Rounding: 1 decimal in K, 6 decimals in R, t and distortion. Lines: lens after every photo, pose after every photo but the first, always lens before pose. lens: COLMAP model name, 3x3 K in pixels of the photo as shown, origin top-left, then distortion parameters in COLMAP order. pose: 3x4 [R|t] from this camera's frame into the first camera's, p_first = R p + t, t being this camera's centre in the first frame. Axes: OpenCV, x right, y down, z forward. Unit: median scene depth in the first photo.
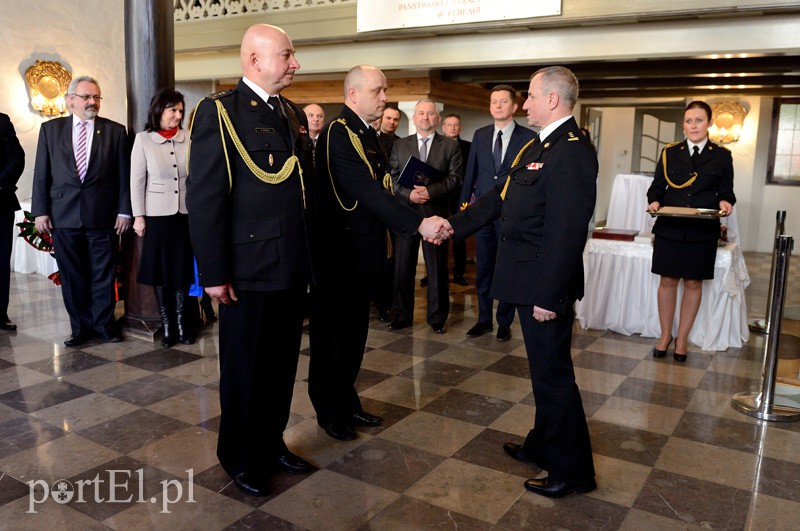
lens RADIAL K [[688.5, 0, 400.0], [0, 688.5, 265.5], [0, 0, 1]] dist [-0.040994, -0.001494]
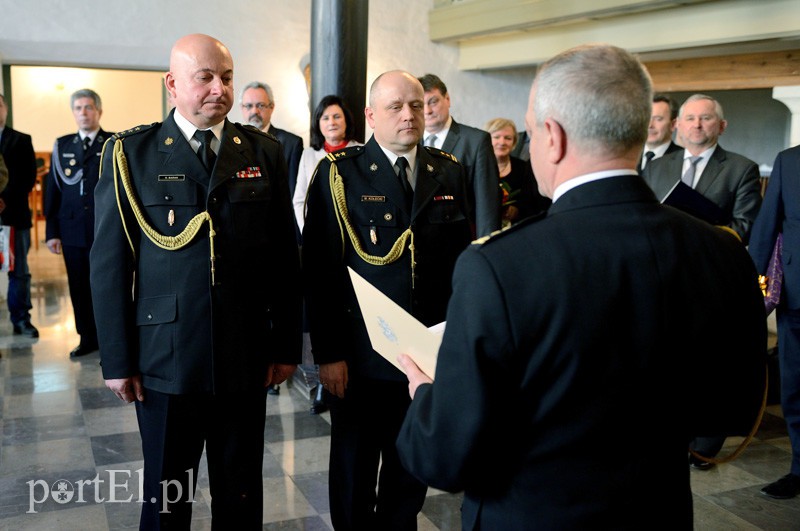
lens RADIAL K [[853.5, 0, 401.5], [0, 853.5, 210.2], [0, 0, 1]] dist [0.124051, 0.008692]
pose [[0.828380, 0.054787, -0.557481, 0.287389], [-0.097265, 0.994156, -0.046828, -0.075667], [0.551658, 0.093015, 0.828868, 0.191886]]
